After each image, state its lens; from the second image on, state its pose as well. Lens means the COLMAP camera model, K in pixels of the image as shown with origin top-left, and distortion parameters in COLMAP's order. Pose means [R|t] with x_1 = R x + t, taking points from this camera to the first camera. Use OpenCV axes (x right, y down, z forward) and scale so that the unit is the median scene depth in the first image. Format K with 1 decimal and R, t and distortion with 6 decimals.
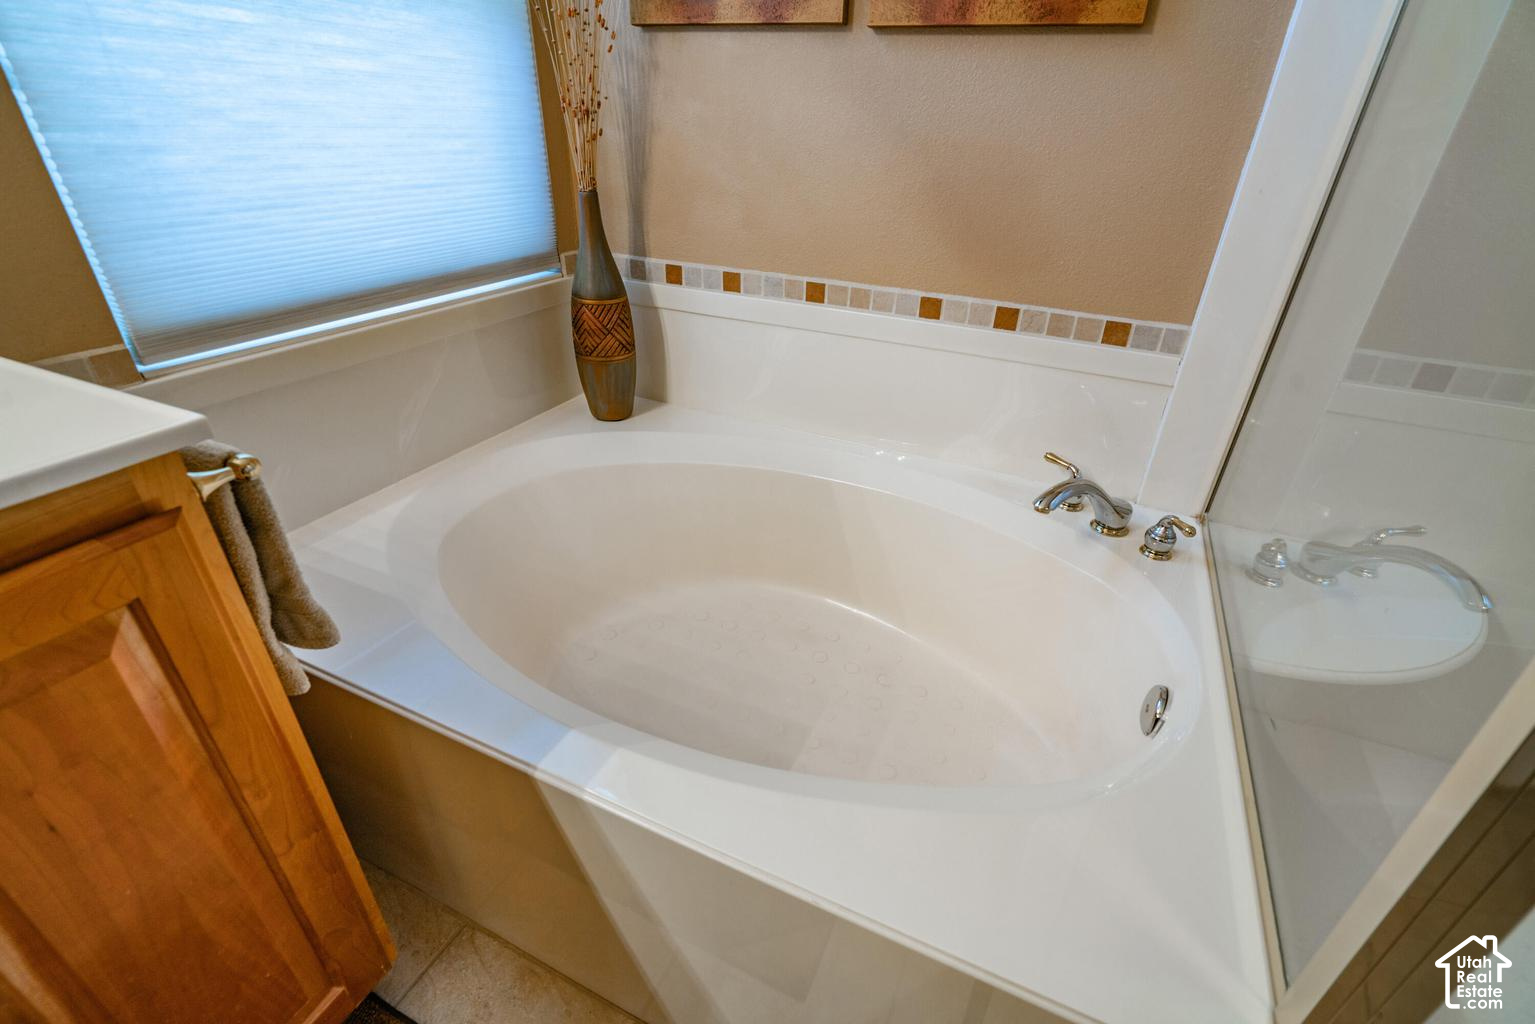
lens RADIAL K [[700.8, 0, 780.5], [0, 700.8, 514.0], [0, 0, 1]] dist [-0.000795, 0.000445]
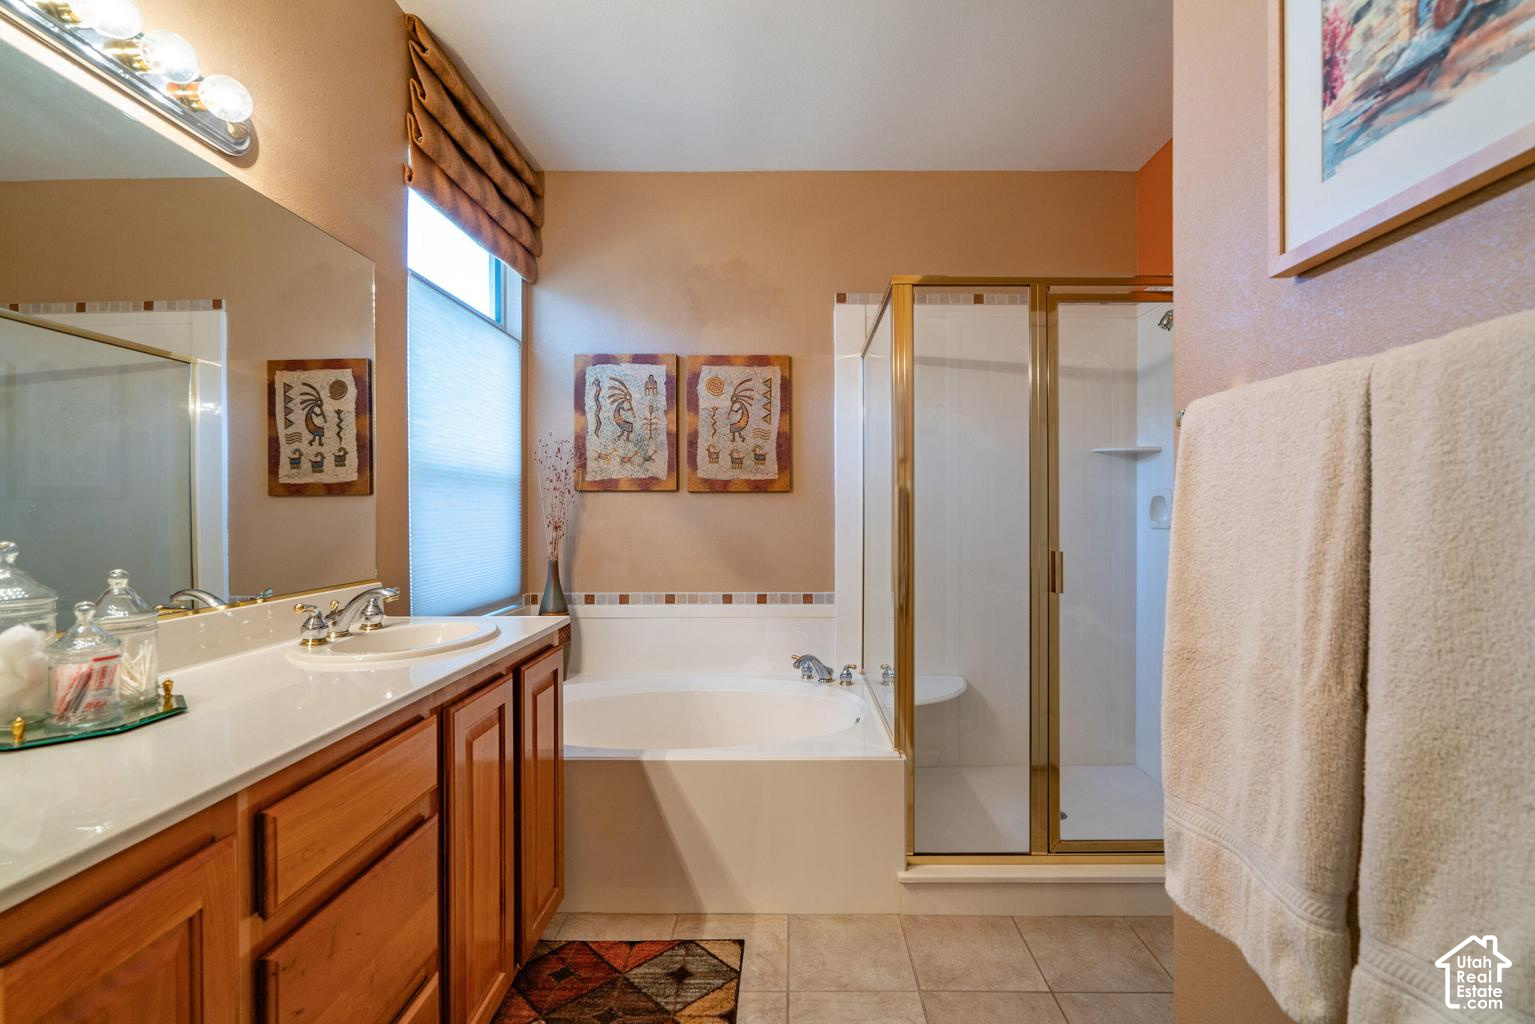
lens RADIAL K [[700.8, 0, 780.5], [0, 700.8, 514.0], [0, 0, 1]] dist [-0.000795, 0.000445]
pose [[0.918650, -0.040578, 0.392983, -0.471832], [0.226020, 0.869828, -0.438536, 0.460523], [-0.324033, 0.491683, 0.808239, -0.922010]]
